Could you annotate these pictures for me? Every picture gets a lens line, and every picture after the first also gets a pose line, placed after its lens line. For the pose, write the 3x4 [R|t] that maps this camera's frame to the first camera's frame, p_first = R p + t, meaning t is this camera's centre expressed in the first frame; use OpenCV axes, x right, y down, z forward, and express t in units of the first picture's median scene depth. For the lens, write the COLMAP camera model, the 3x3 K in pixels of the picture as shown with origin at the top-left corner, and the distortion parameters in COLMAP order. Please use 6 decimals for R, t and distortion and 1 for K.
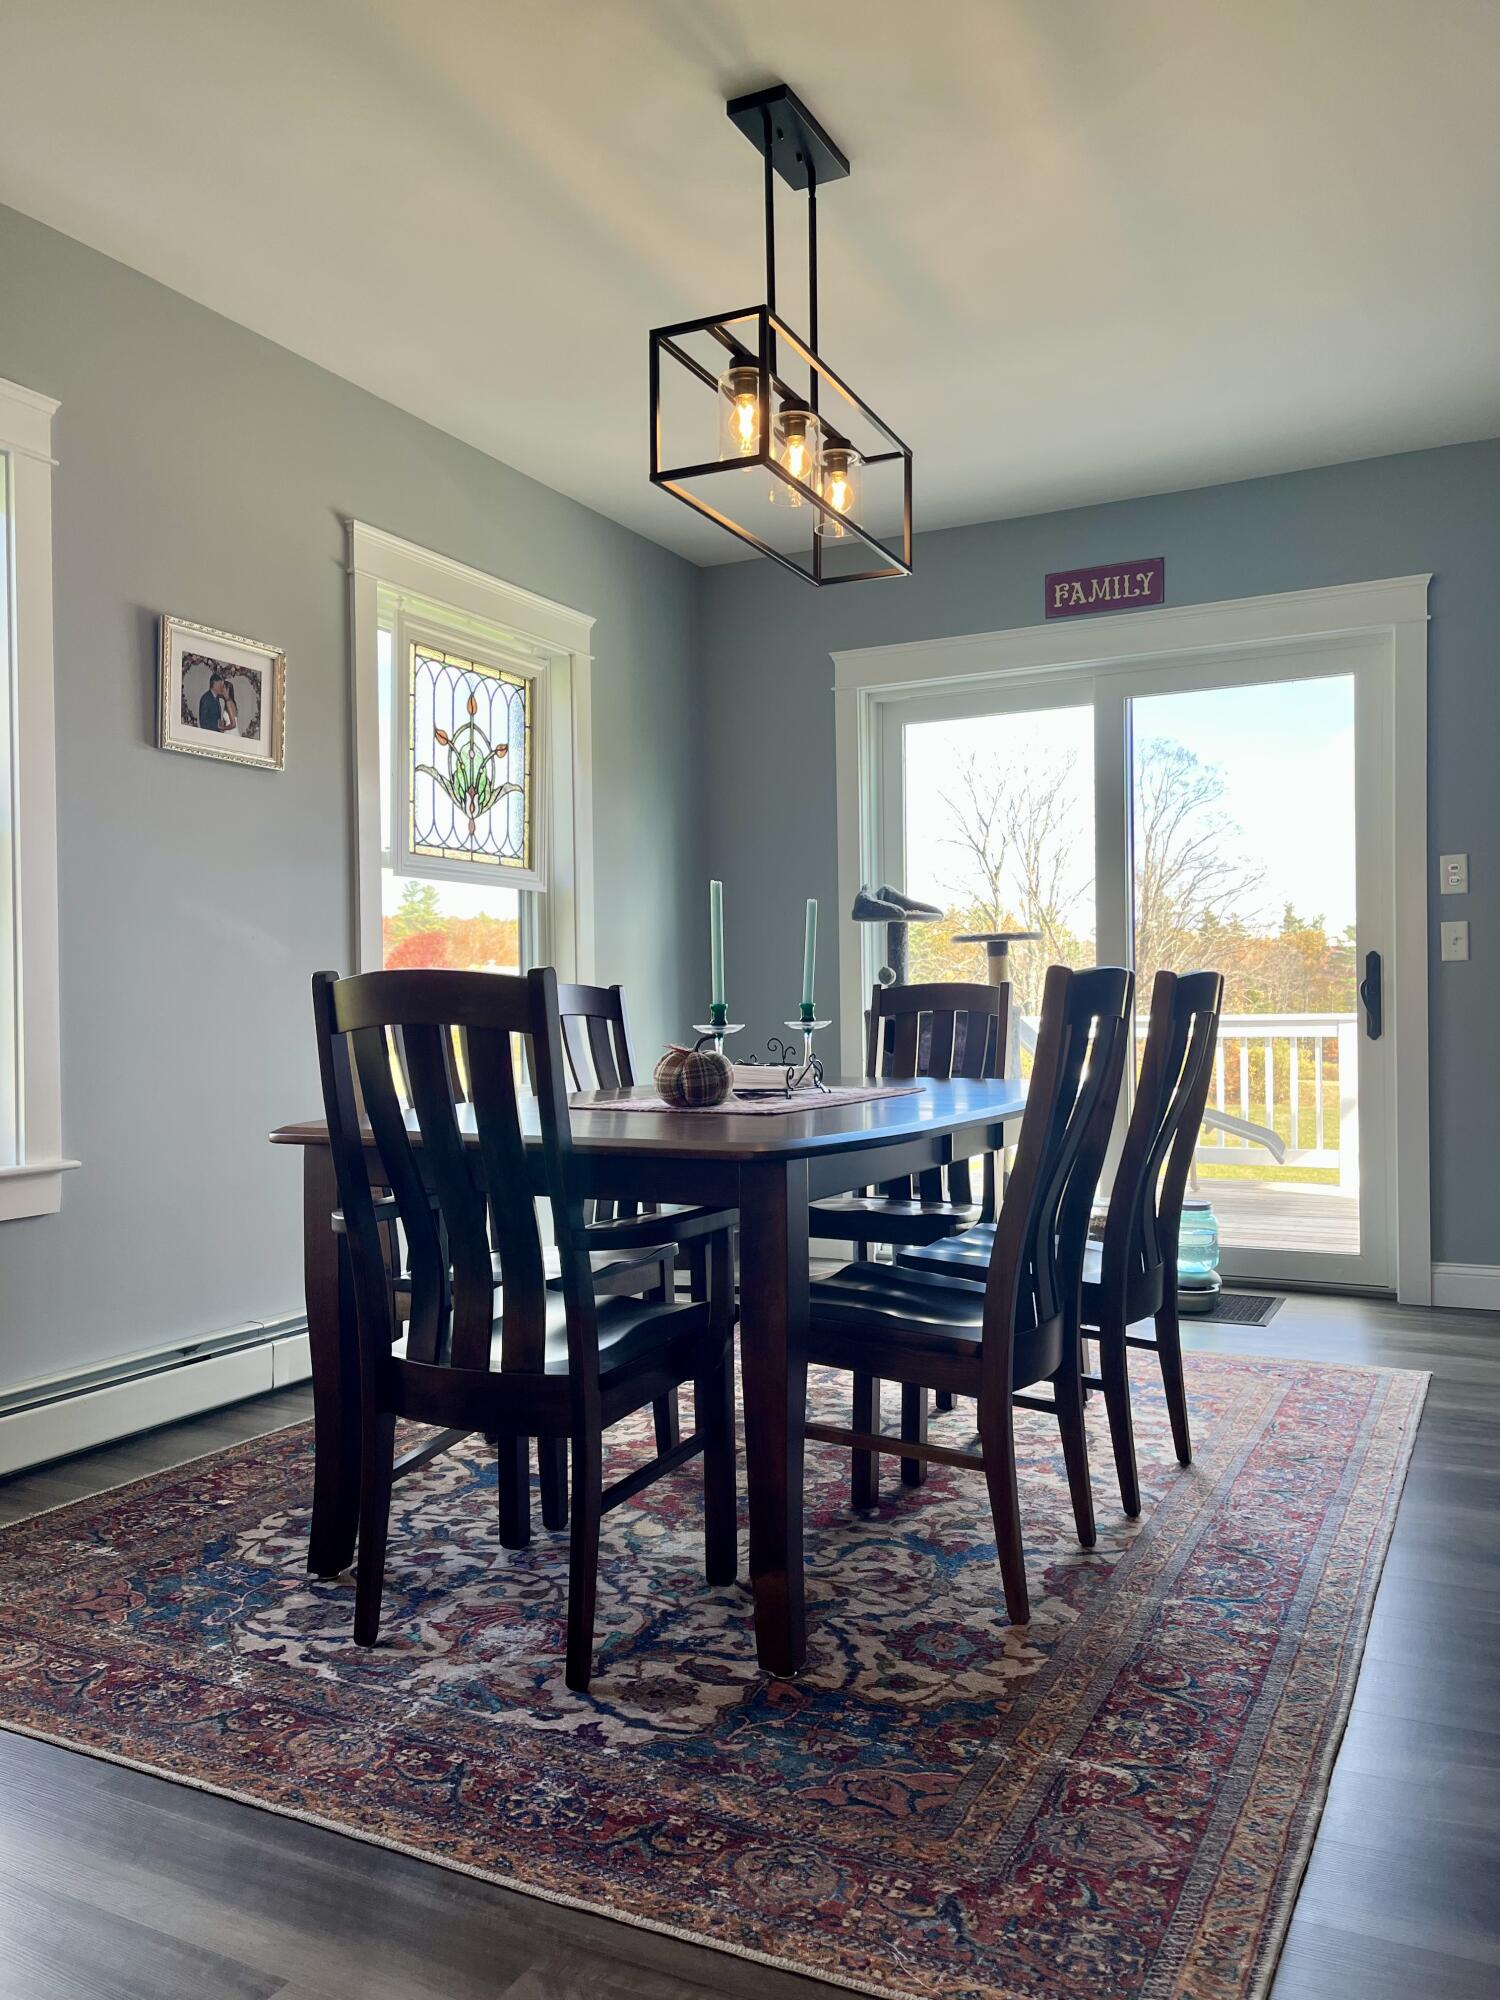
lens RADIAL K [[1515.8, 0, 750.0], [0, 1515.8, 1000.0], [0, 0, 1]] dist [0.010597, 0.004733]
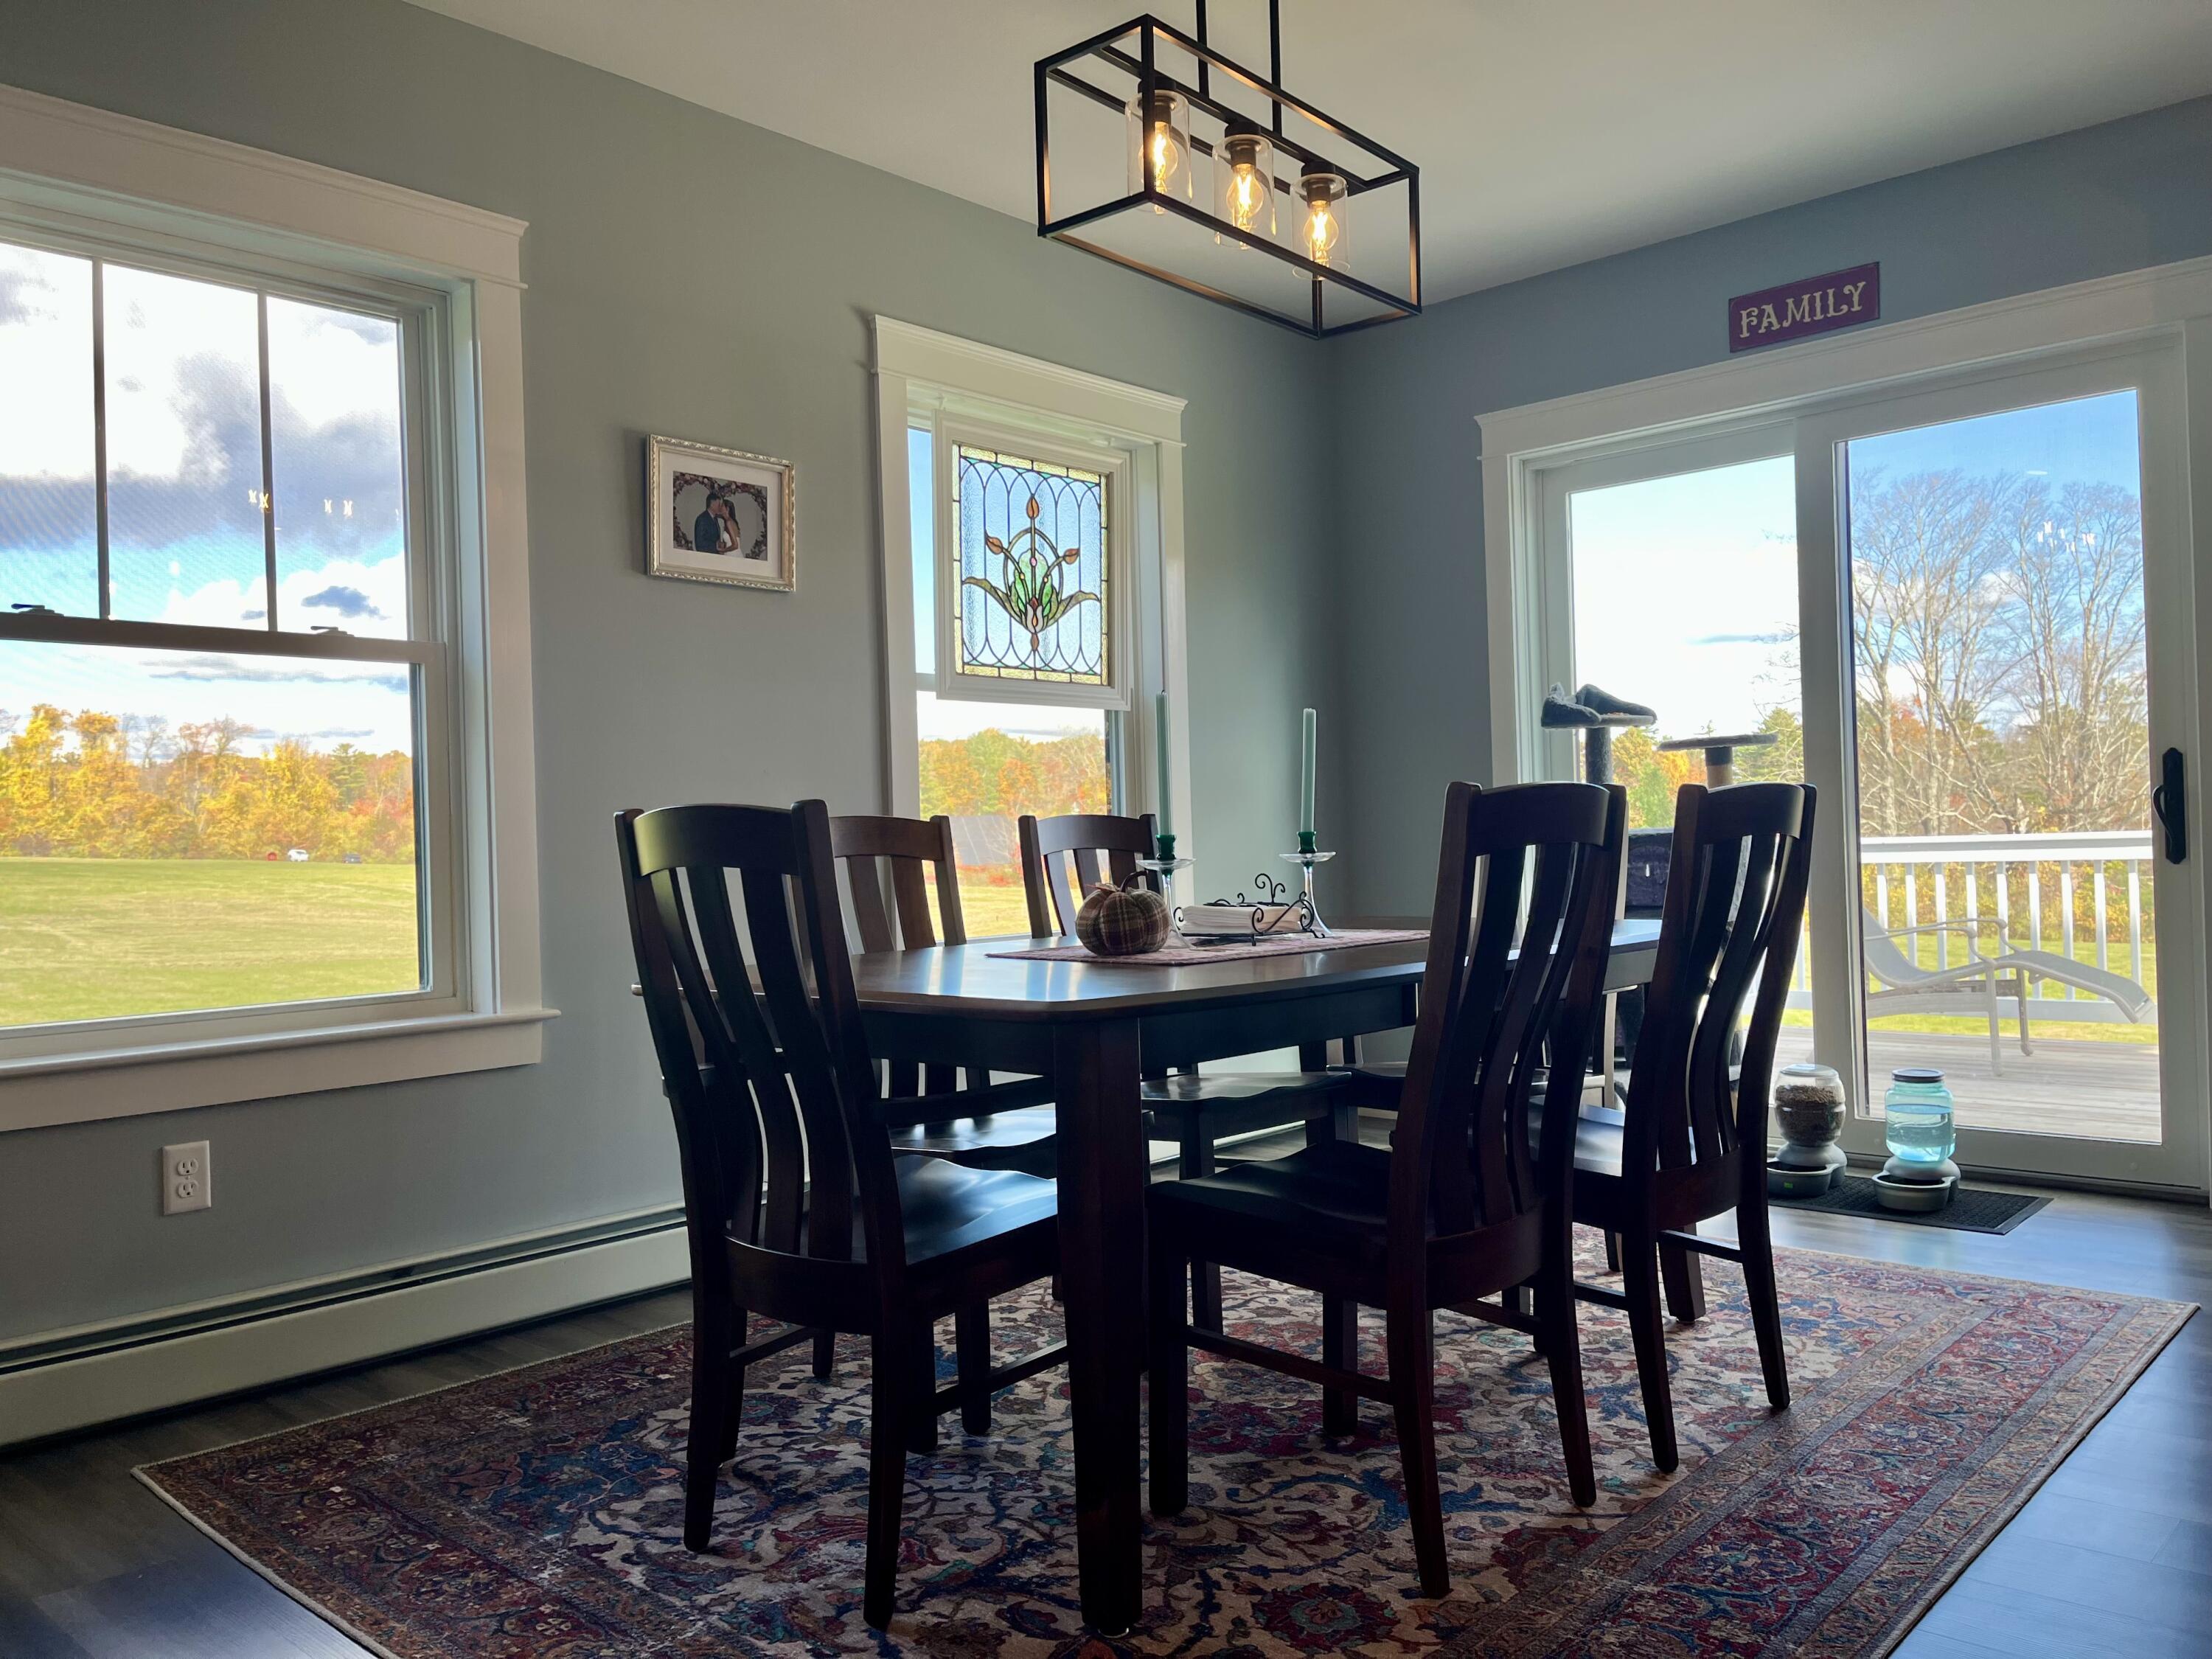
lens RADIAL K [[1677.1, 0, 1106.0], [0, 1677.1, 829.5], [0, 0, 1]] dist [0.047307, -0.063823]
pose [[0.965997, -0.017979, -0.257926, 0.174334], [0.018238, 0.999833, -0.001388, 0.000099], [0.257908, -0.003363, 0.966164, 0.061846]]
